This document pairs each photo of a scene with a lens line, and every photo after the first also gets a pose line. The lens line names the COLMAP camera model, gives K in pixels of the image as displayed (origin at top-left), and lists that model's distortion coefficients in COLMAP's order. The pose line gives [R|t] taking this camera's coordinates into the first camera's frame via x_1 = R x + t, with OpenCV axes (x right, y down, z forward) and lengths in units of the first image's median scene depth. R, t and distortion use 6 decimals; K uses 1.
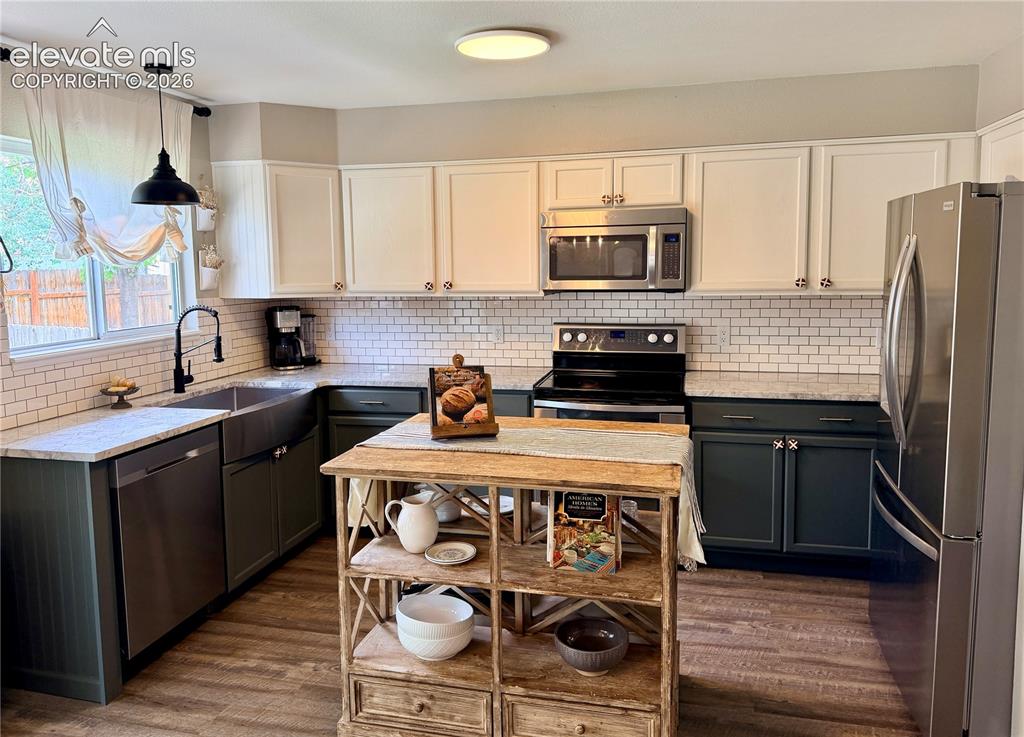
lens RADIAL K [[748.0, 0, 513.9], [0, 748.0, 332.7], [0, 0, 1]] dist [0.042418, -0.042769]
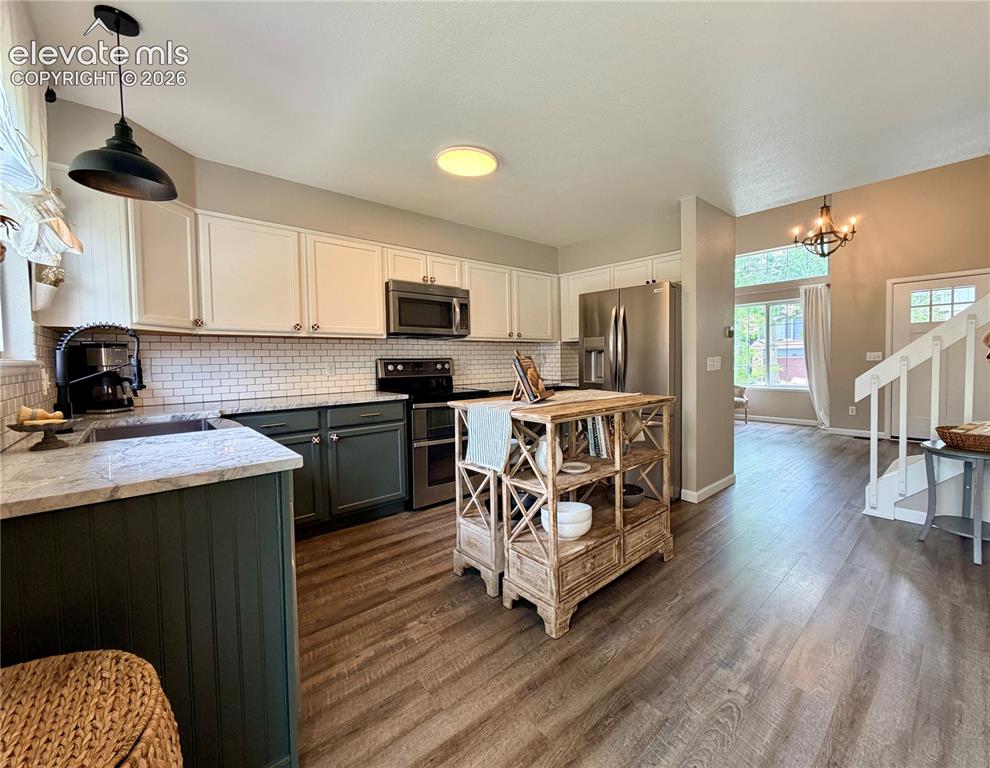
lens RADIAL K [[416.8, 0, 498.9], [0, 416.8, 377.8], [0, 0, 1]] dist [-0.004547, -0.000501]
pose [[0.552093, -0.026278, 0.833368, -0.608882], [0.085828, 0.995985, -0.025454, 0.079917], [-0.829353, 0.085579, 0.552132, 0.433651]]
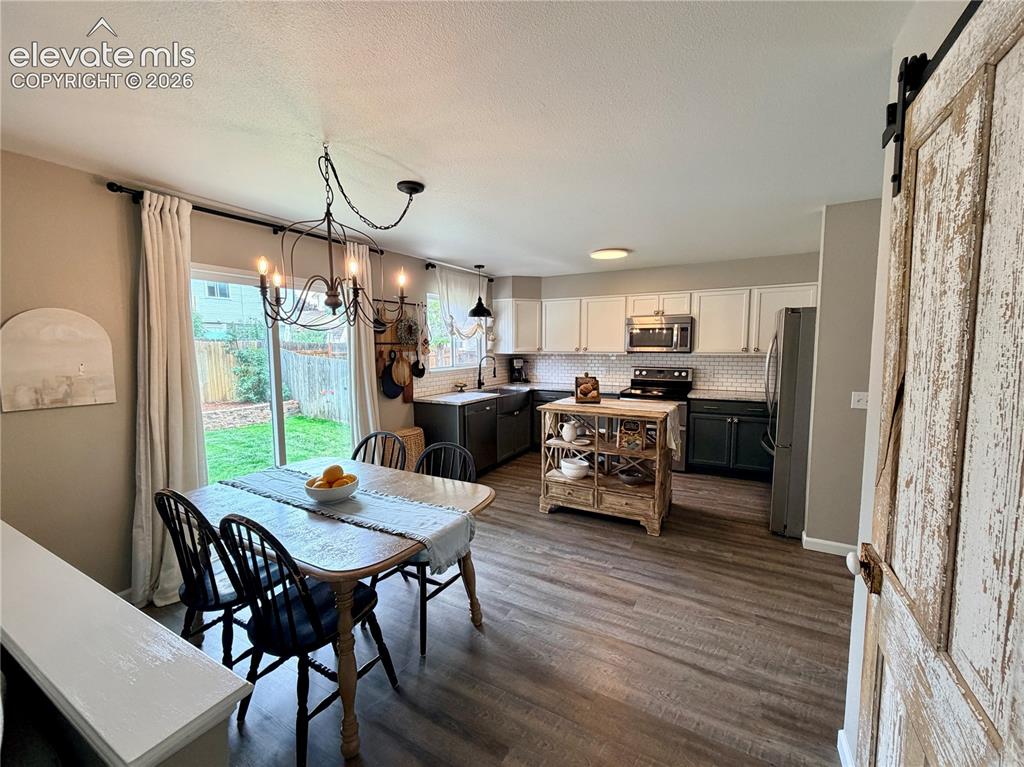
lens RADIAL K [[412.3, 0, 512.2], [0, 412.3, 376.5], [0, 0, 1]] dist [-0.012388, -0.000073]
pose [[0.963140, 0.030671, -0.267246, 0.048020], [-0.034349, 0.999368, -0.009097, 0.050949], [0.266798, 0.017941, 0.963585, -0.371478]]
